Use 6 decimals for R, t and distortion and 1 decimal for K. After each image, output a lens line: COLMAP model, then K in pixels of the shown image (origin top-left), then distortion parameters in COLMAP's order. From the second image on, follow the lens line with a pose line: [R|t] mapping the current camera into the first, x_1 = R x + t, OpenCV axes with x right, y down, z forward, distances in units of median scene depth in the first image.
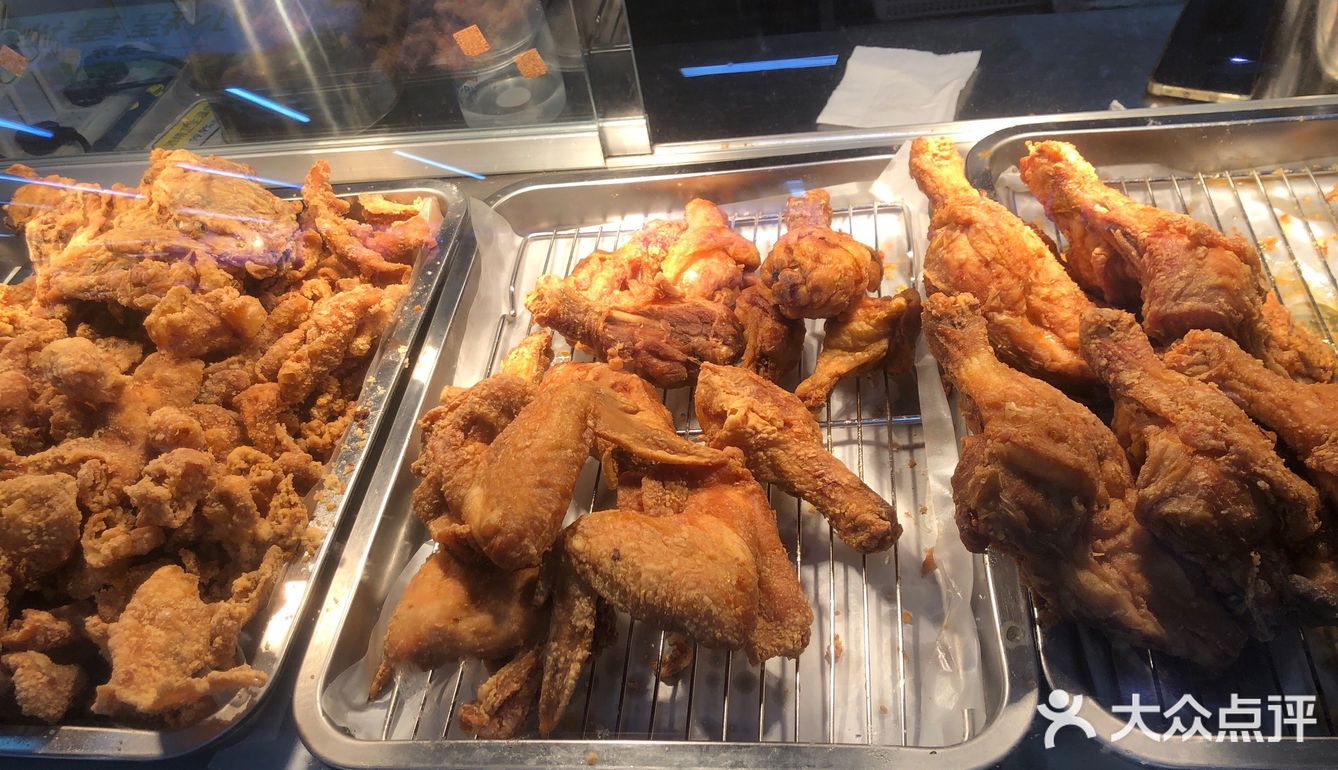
lens RADIAL K [[1099.6, 0, 669.0], [0, 1099.6, 385.0], [0, 0, 1]] dist [0.019782, -0.003160]
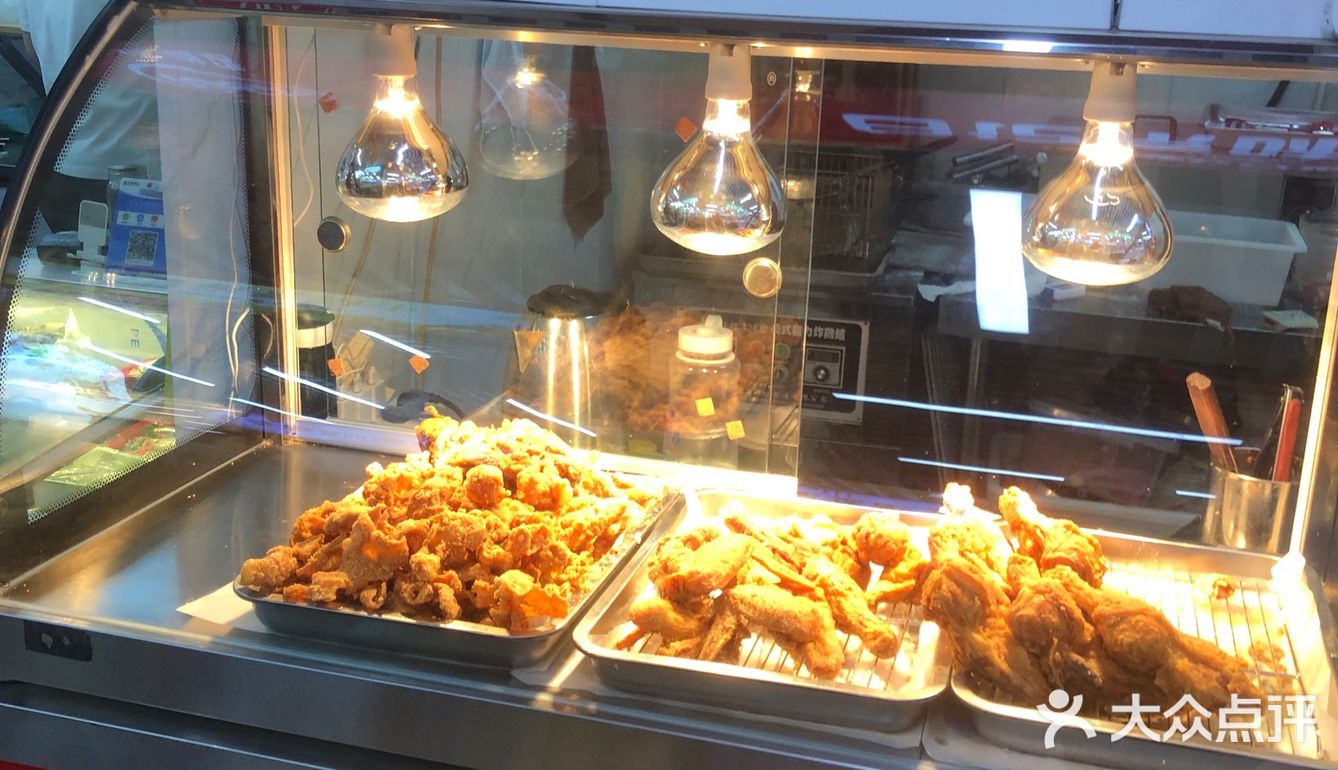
lens RADIAL K [[1476.8, 0, 669.0], [0, 1476.8, 385.0], [0, 0, 1]] dist [-0.000037, -0.006837]
pose [[0.968843, 0.217026, -0.119340, 0.037449], [-0.247613, 0.859447, -0.447257, 1.002923], [0.005501, 0.462872, 0.886408, -1.472258]]
